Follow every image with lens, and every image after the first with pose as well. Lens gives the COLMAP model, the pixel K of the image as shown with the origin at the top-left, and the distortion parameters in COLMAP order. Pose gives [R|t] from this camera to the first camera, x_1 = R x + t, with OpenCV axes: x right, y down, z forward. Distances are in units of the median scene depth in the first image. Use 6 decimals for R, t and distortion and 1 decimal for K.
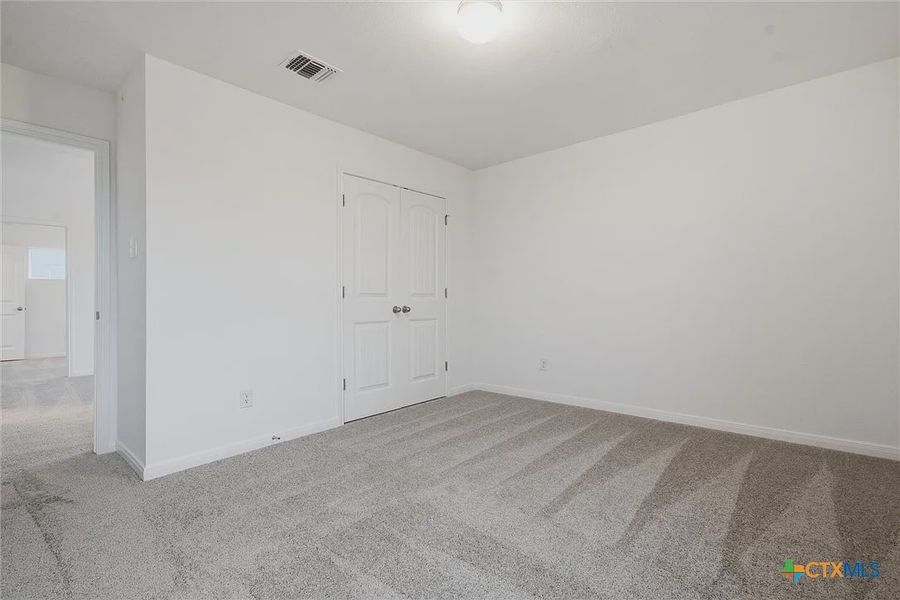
lens RADIAL K [[409.8, 0, 458.8], [0, 409.8, 301.9], [0, 0, 1]] dist [-0.044100, 0.024732]
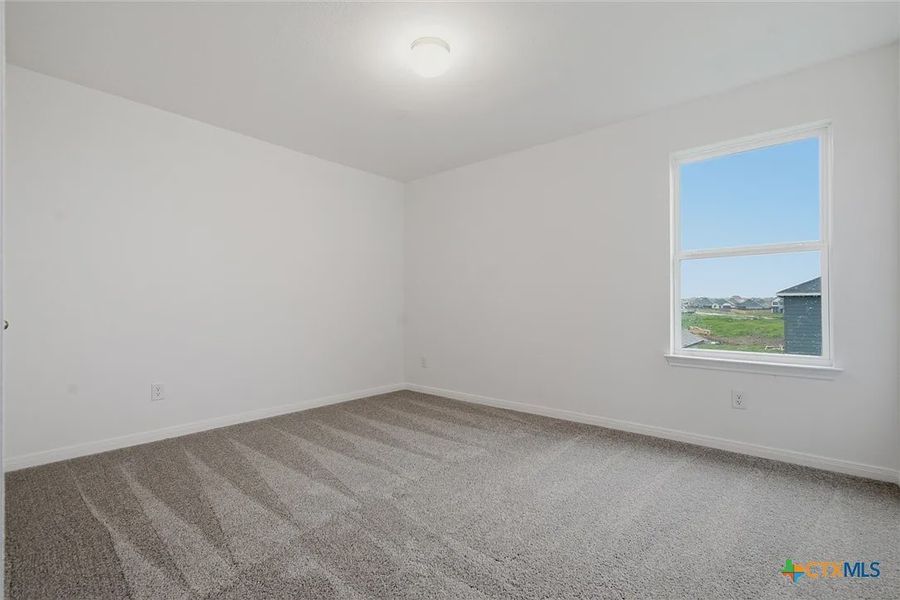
lens RADIAL K [[409.8, 0, 458.8], [0, 409.8, 301.9], [0, 0, 1]] dist [-0.044100, 0.024732]
pose [[-0.019887, 0.015366, 0.999684, -0.989593], [0.002147, 0.999880, -0.015326, 0.000534], [-0.999800, 0.001841, -0.019918, 0.843913]]
